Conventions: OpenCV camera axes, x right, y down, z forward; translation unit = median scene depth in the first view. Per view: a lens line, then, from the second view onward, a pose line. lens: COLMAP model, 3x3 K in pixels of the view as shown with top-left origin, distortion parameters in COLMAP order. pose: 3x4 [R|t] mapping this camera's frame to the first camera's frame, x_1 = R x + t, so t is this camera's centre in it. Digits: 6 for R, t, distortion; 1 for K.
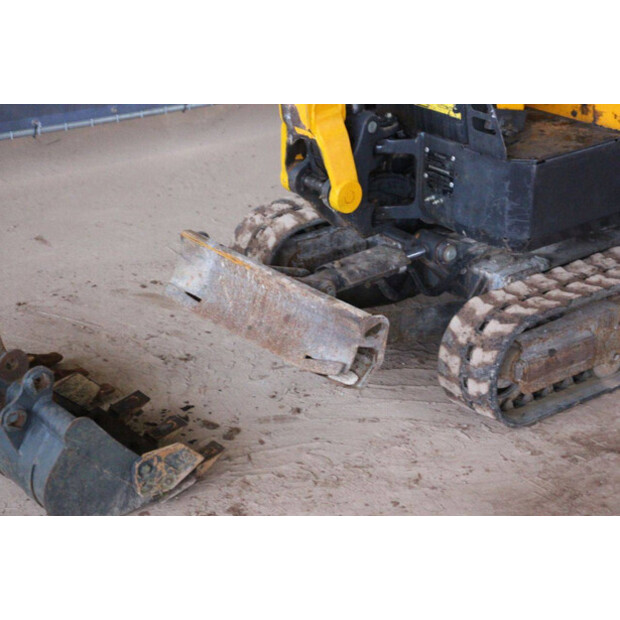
lens RADIAL K [[1470.6, 0, 305.5], [0, 1470.6, 305.5], [0, 0, 1]] dist [0.443140, 0.000000]
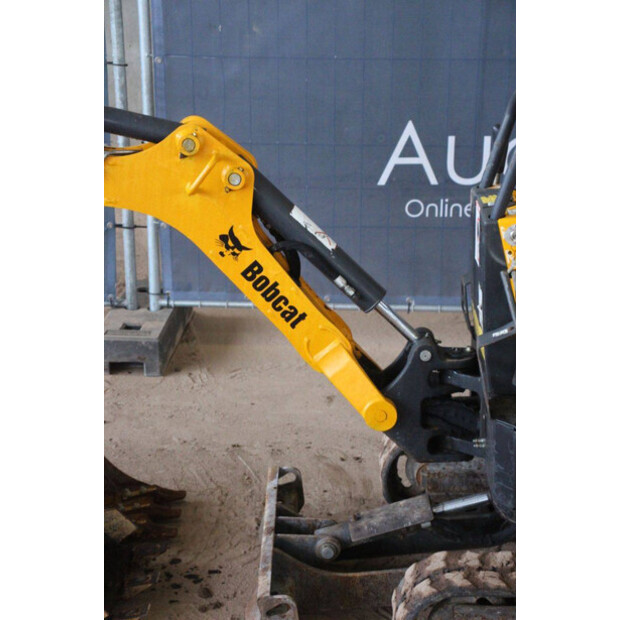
lens RADIAL K [[1343.2, 0, 314.6], [0, 1343.2, 322.7], [0, 0, 1]] dist [0.384489, 0.000000]
pose [[0.756941, 0.195744, -0.623477, 0.573942], [-0.247472, 0.968888, 0.003741, -0.131920], [0.604812, 0.151461, 0.781833, 0.244421]]
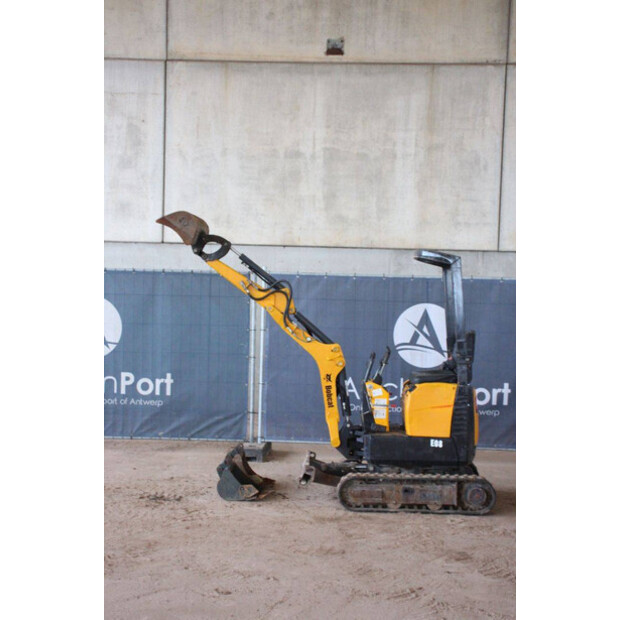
lens RADIAL K [[919.9, 0, 307.2], [0, 919.9, 307.7], [0, 0, 1]] dist [0.111436, 0.000000]
pose [[0.748555, 0.008300, -0.663021, 1.488939], [-0.267724, 0.918575, -0.290764, 0.300889], [0.606621, 0.395160, 0.689826, -0.724511]]
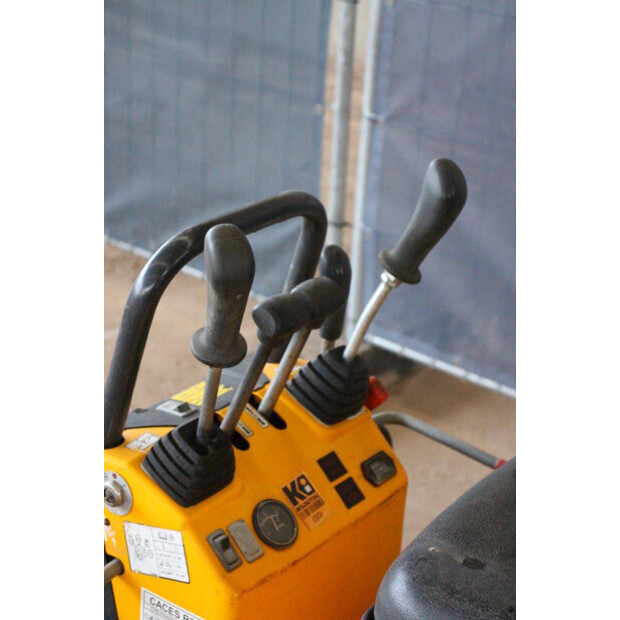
lens RADIAL K [[1397.8, 0, 315.0], [0, 1397.8, 290.6], [0, 0, 1]] dist [0.319539, 0.000000]
pose [[0.203180, 0.373466, -0.905119, 0.503281], [-0.427779, 0.865370, 0.261037, -0.406323], [0.880751, 0.334153, 0.335587, 0.874612]]
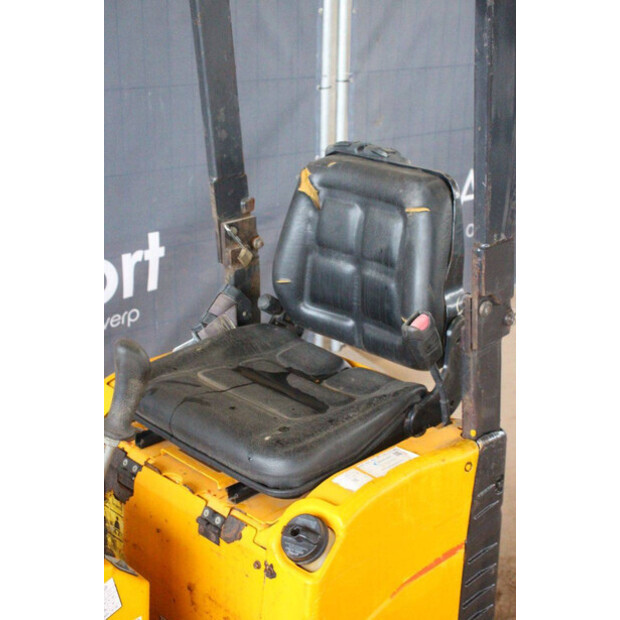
lens RADIAL K [[980.1, 0, 305.1], [0, 980.1, 309.4], [0, 0, 1]] dist [0.136753, 0.000000]
pose [[0.997318, -0.032943, 0.065359, 0.197550], [0.037035, 0.997363, -0.062417, -0.298993], [-0.063130, 0.064670, 0.995908, 0.584414]]
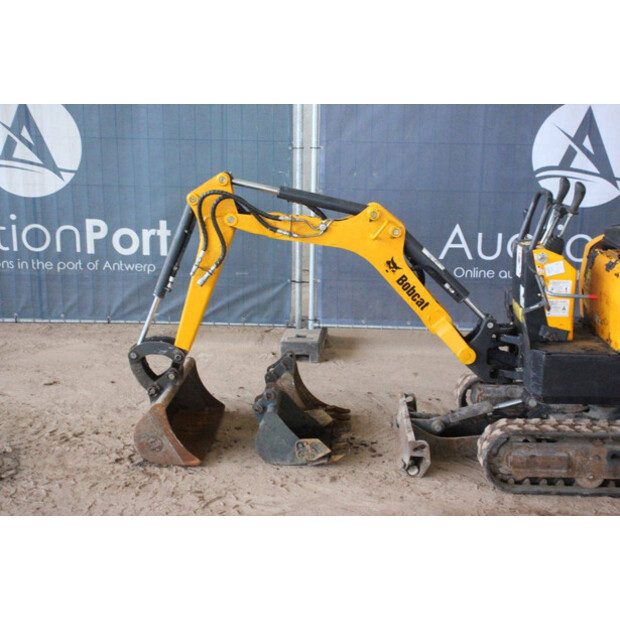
lens RADIAL K [[919.9, 0, 317.7], [0, 919.9, 319.3], [0, 0, 1]] dist [0.111436, 0.000000]
pose [[0.750449, 0.142204, -0.645448, 0.680438], [-0.258457, 0.961954, -0.088566, 0.038854], [0.608297, 0.233285, 0.758652, -0.062312]]
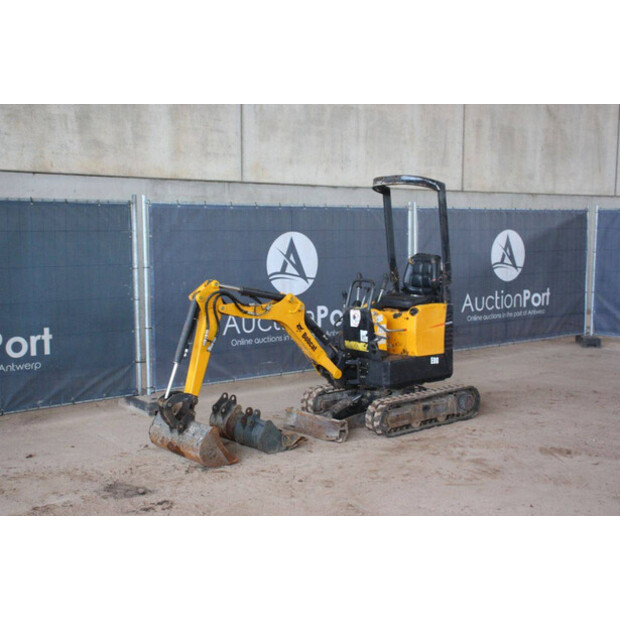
lens RADIAL K [[840.5, 0, 314.4], [0, 840.5, 311.4], [0, 0, 1]] dist [0.059054, 0.000000]
pose [[0.999552, -0.029690, 0.003895, -0.029453], [0.029459, 0.951674, -0.305694, 0.397701], [0.005369, 0.305672, 0.952122, -0.952140]]
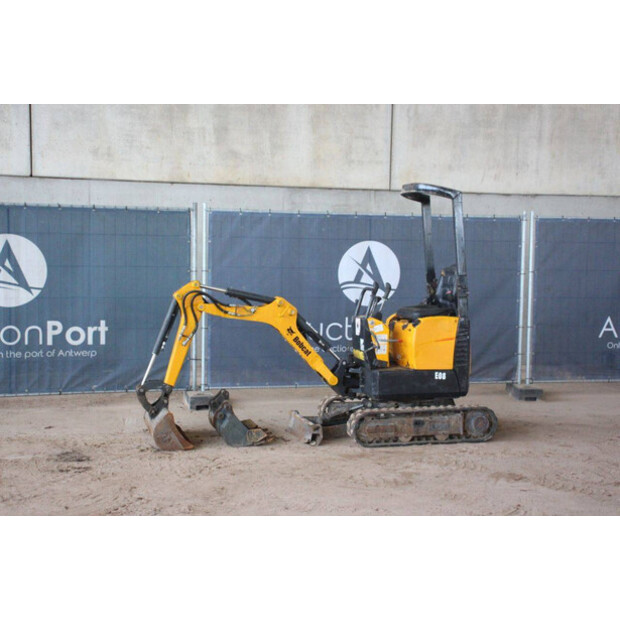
lens RADIAL K [[980.1, 0, 312.8], [0, 980.1, 312.8], [0, 0, 1]] dist [0.136753, 0.000000]
pose [[0.916542, 0.018556, -0.399508, 0.932431], [-0.152365, 0.939792, -0.305901, 0.504350], [0.369779, 0.341242, 0.864186, -1.106578]]
